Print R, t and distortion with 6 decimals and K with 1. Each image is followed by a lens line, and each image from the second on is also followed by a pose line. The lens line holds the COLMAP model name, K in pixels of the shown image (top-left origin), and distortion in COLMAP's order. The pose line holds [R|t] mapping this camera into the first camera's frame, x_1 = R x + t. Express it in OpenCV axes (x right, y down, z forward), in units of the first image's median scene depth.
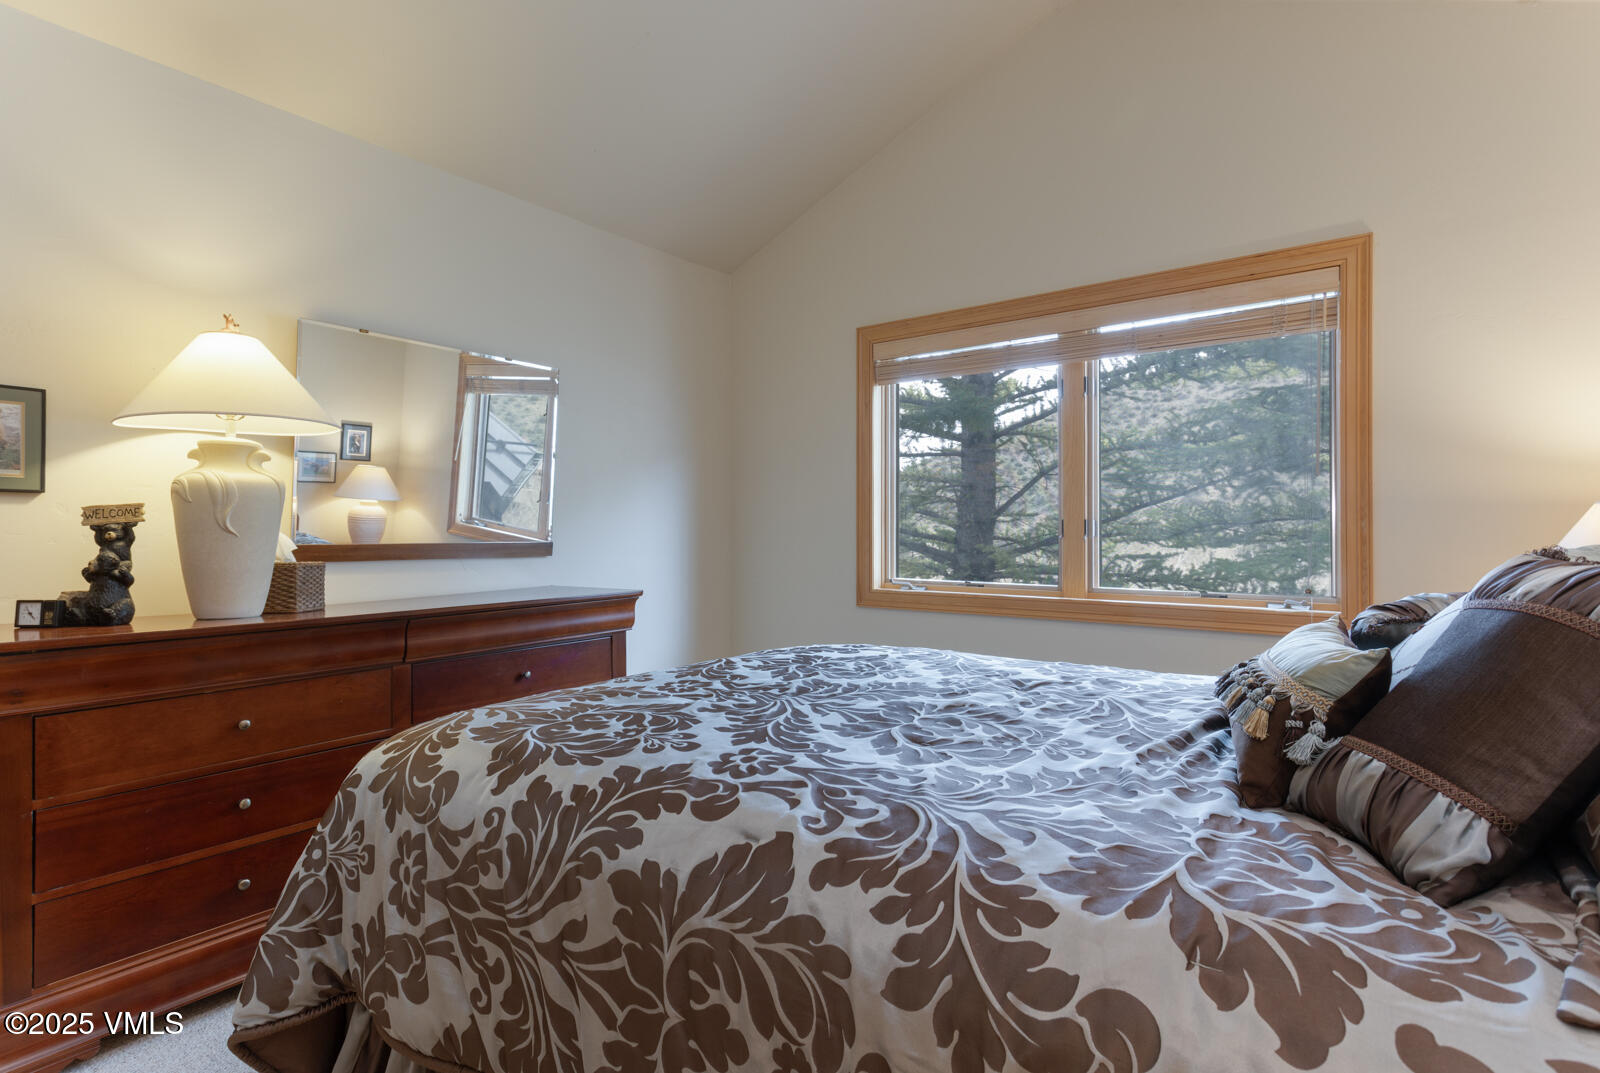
lens RADIAL K [[770.3, 0, 750.3], [0, 770.3, 537.4], [0, 0, 1]] dist [0.016494, 0.000096]
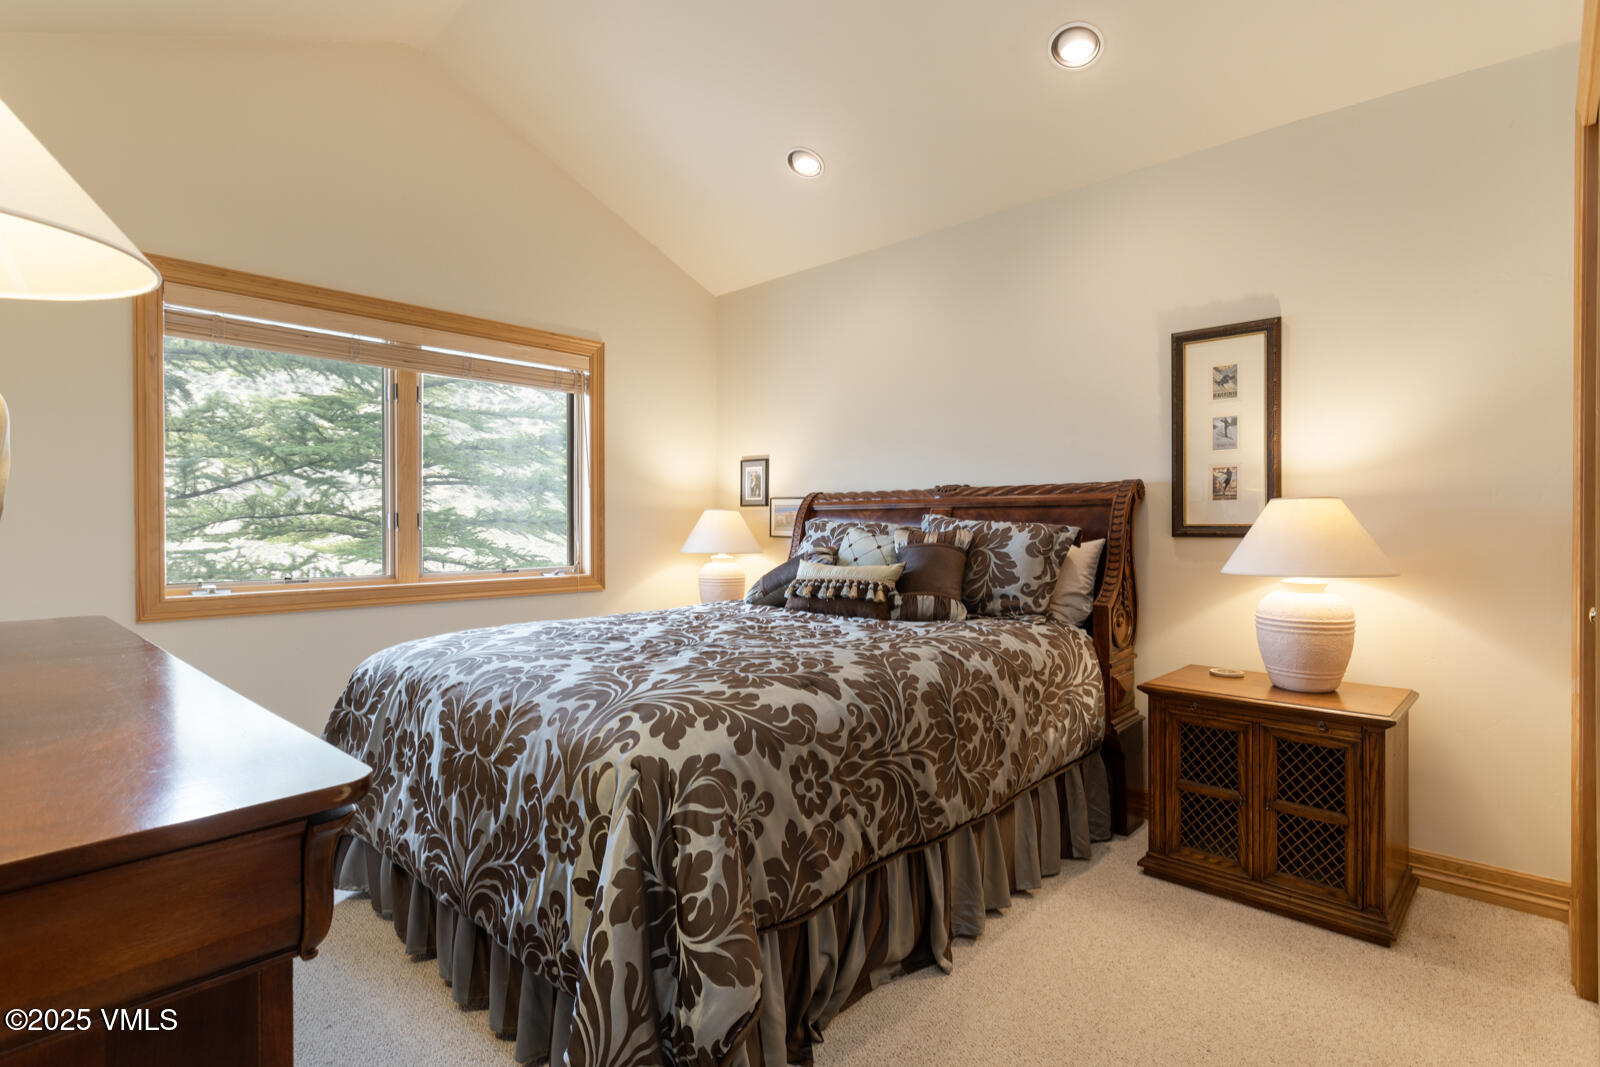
lens RADIAL K [[799.1, 0, 796.5], [0, 799.1, 535.5], [0, 0, 1]] dist [-0.008952, 0.019870]
pose [[0.098446, -0.011875, 0.995072, -1.902917], [0.007187, 0.999911, 0.011222, 0.002326], [-0.995116, 0.006047, 0.098522, 0.953151]]
